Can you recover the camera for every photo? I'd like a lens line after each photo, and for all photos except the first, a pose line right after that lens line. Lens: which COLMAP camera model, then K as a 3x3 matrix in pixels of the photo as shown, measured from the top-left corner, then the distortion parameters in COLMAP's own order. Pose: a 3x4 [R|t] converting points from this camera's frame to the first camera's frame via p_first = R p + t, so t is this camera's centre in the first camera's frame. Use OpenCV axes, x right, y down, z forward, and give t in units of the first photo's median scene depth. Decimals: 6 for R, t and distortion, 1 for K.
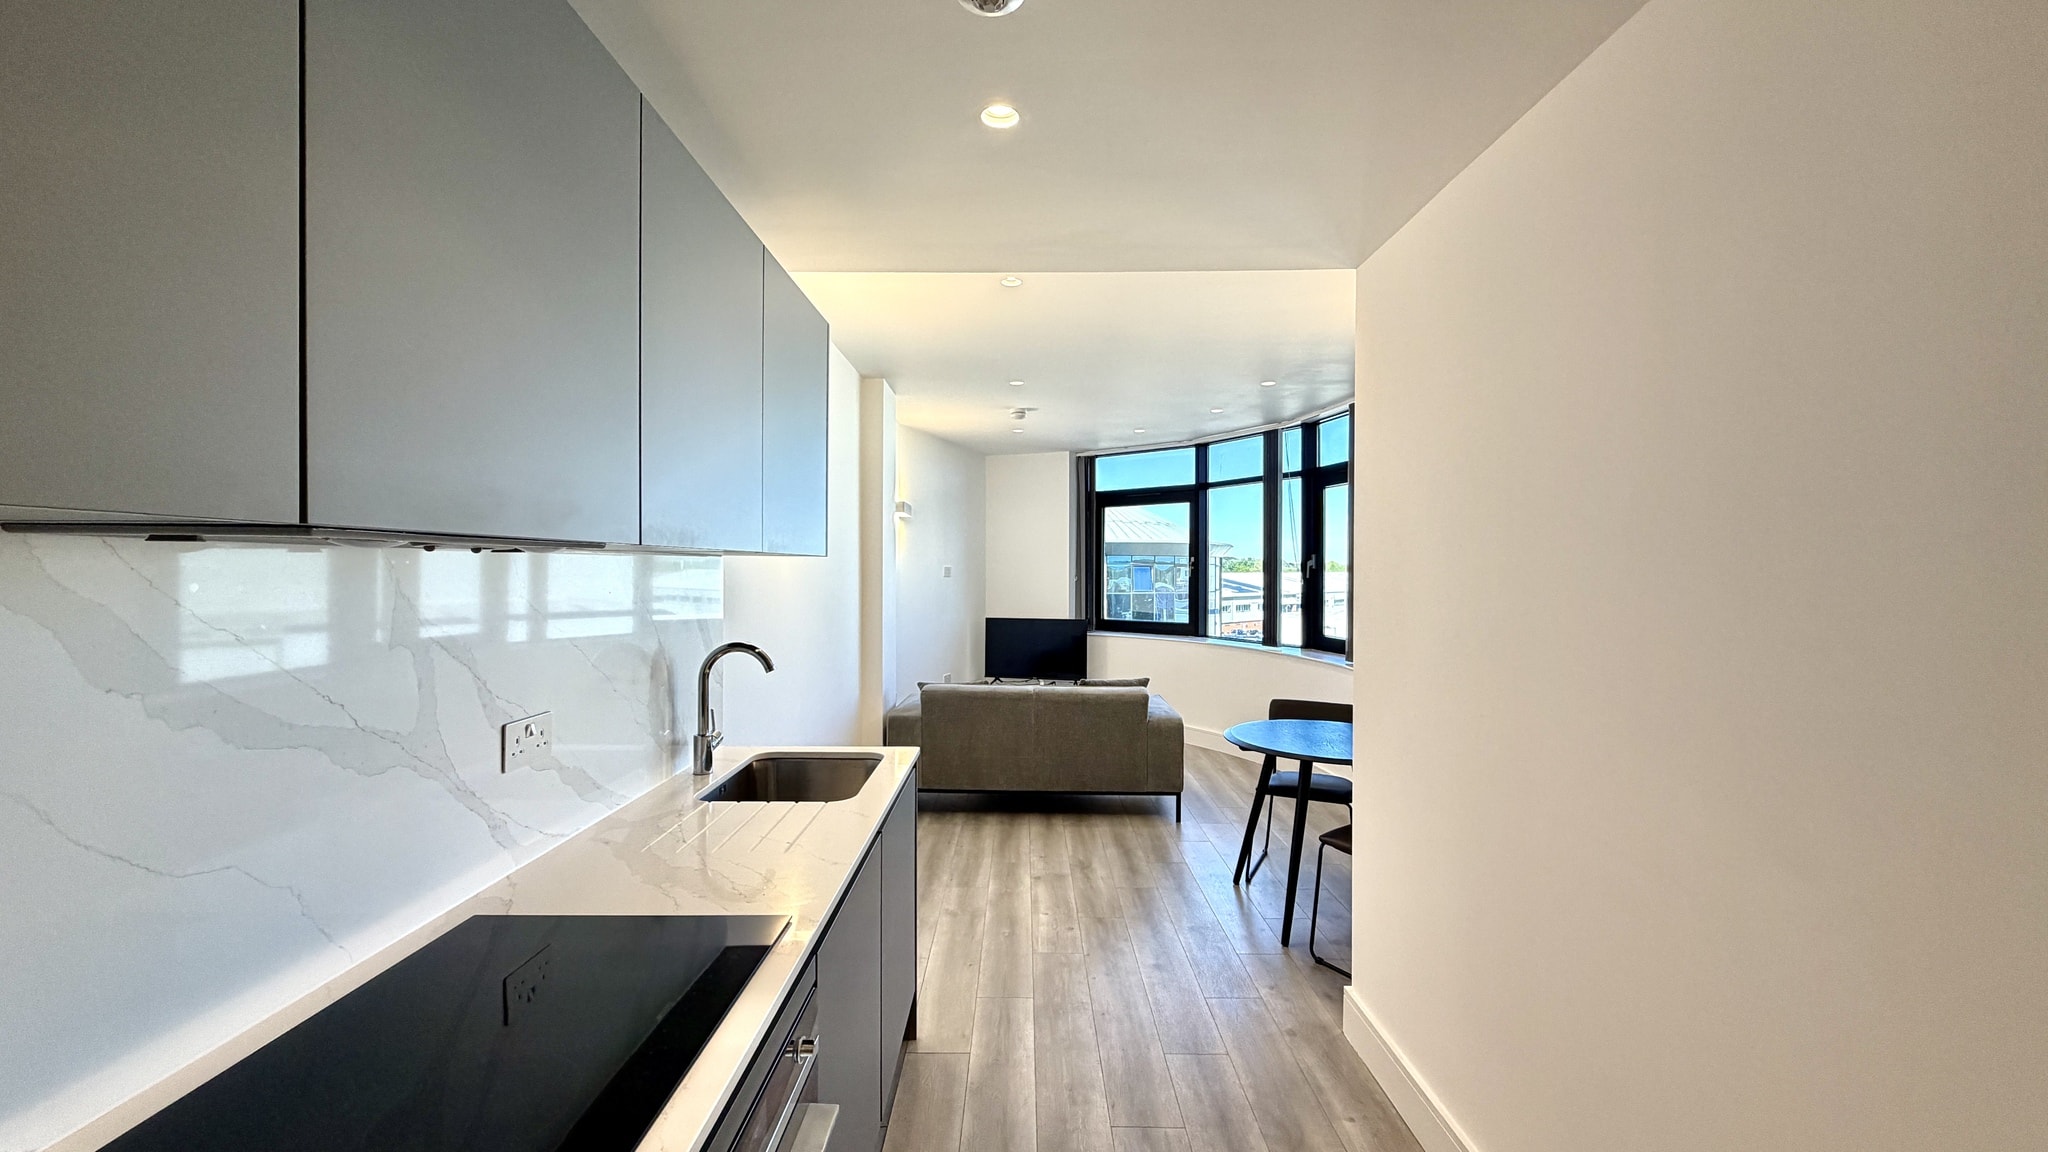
lens RADIAL K [[815.5, 0, 1018.9], [0, 815.5, 574.5], [0, 0, 1]] dist [0.002703, 0.000210]
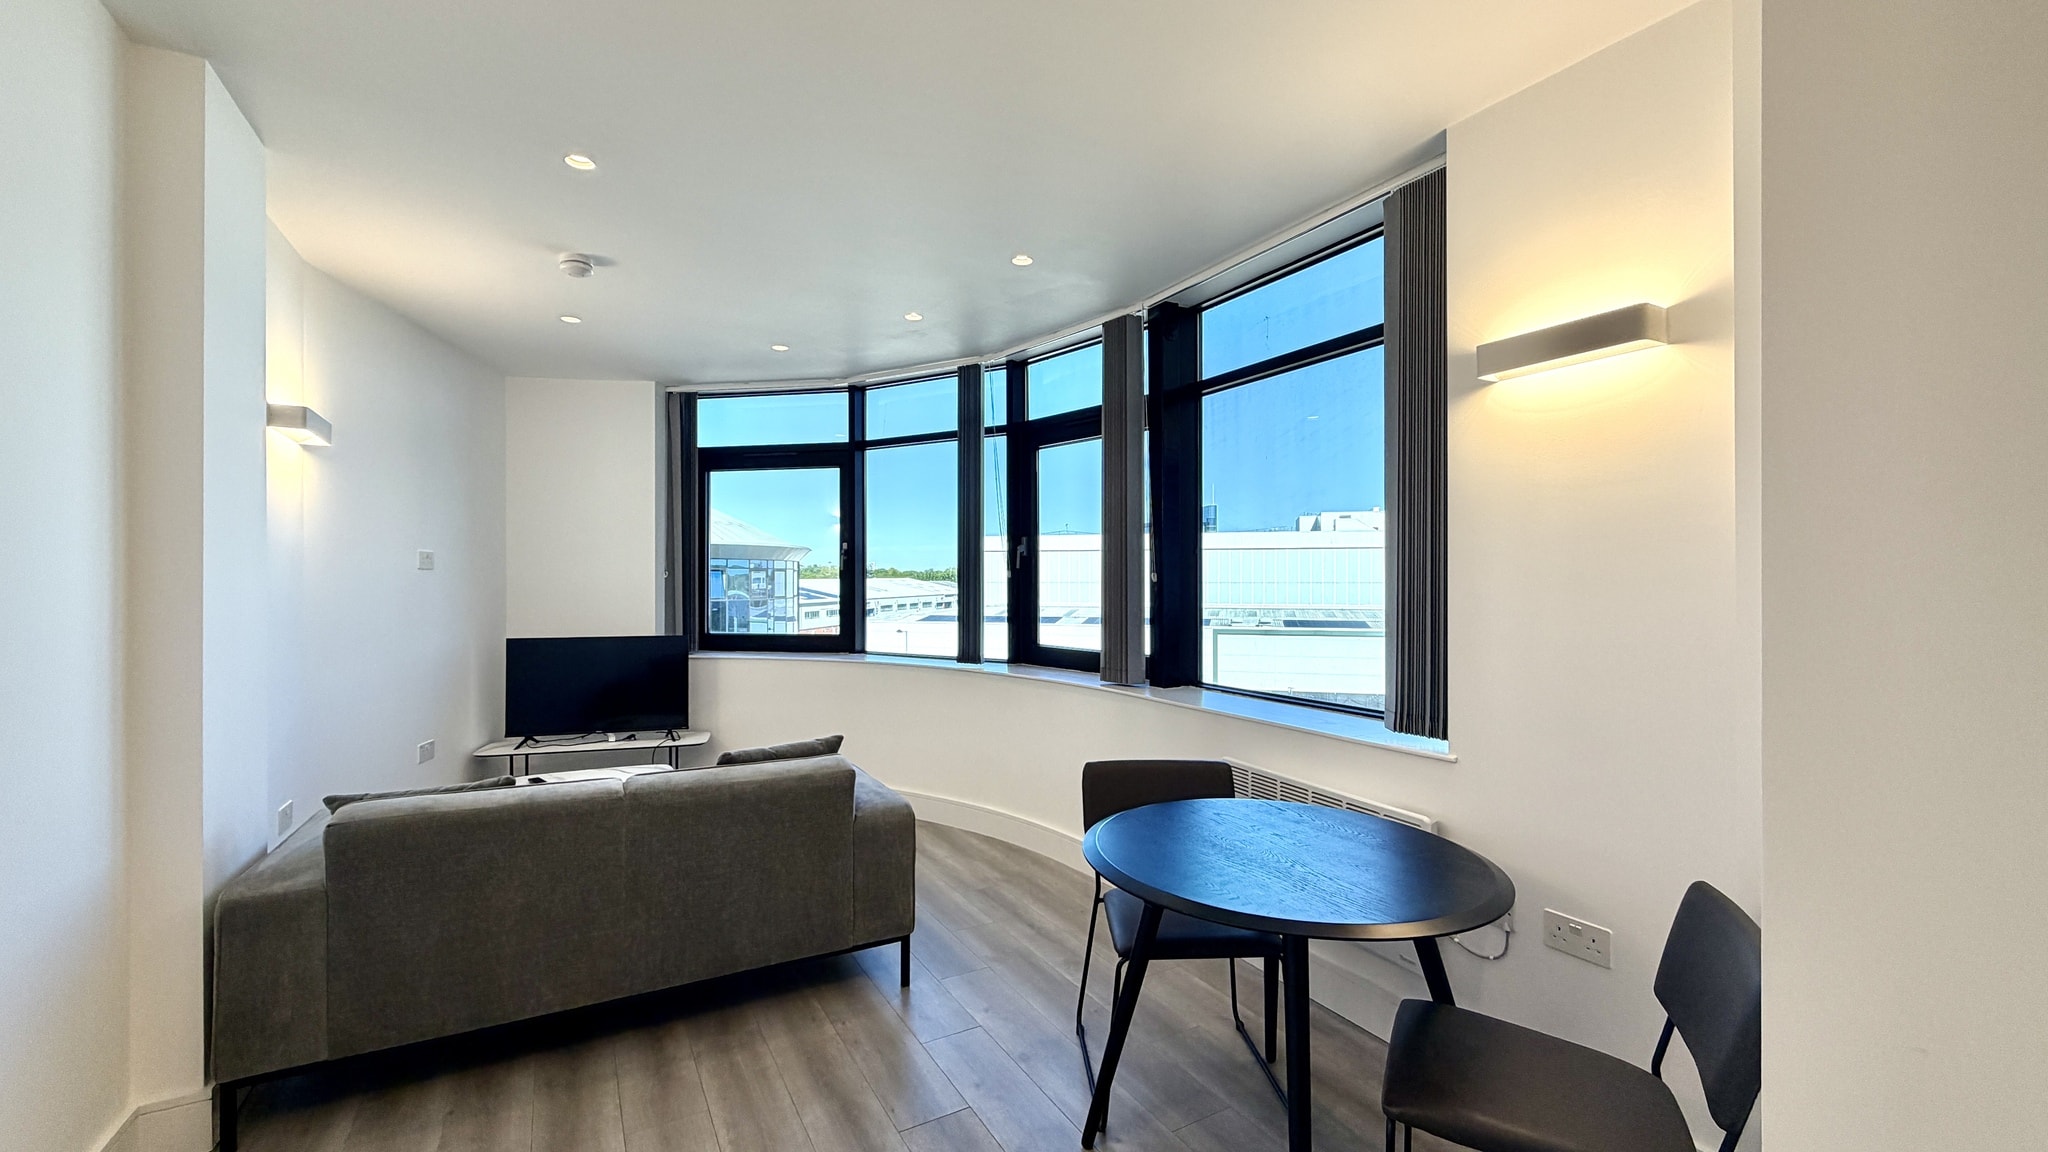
lens RADIAL K [[815.5, 0, 1018.9], [0, 815.5, 574.5], [0, 0, 1]] dist [0.002703, 0.000210]
pose [[0.867487, -0.002427, 0.497455, -0.014345], [0.006817, 0.999952, -0.007009, 0.013933], [-0.497414, 0.009471, 0.867462, 0.333903]]
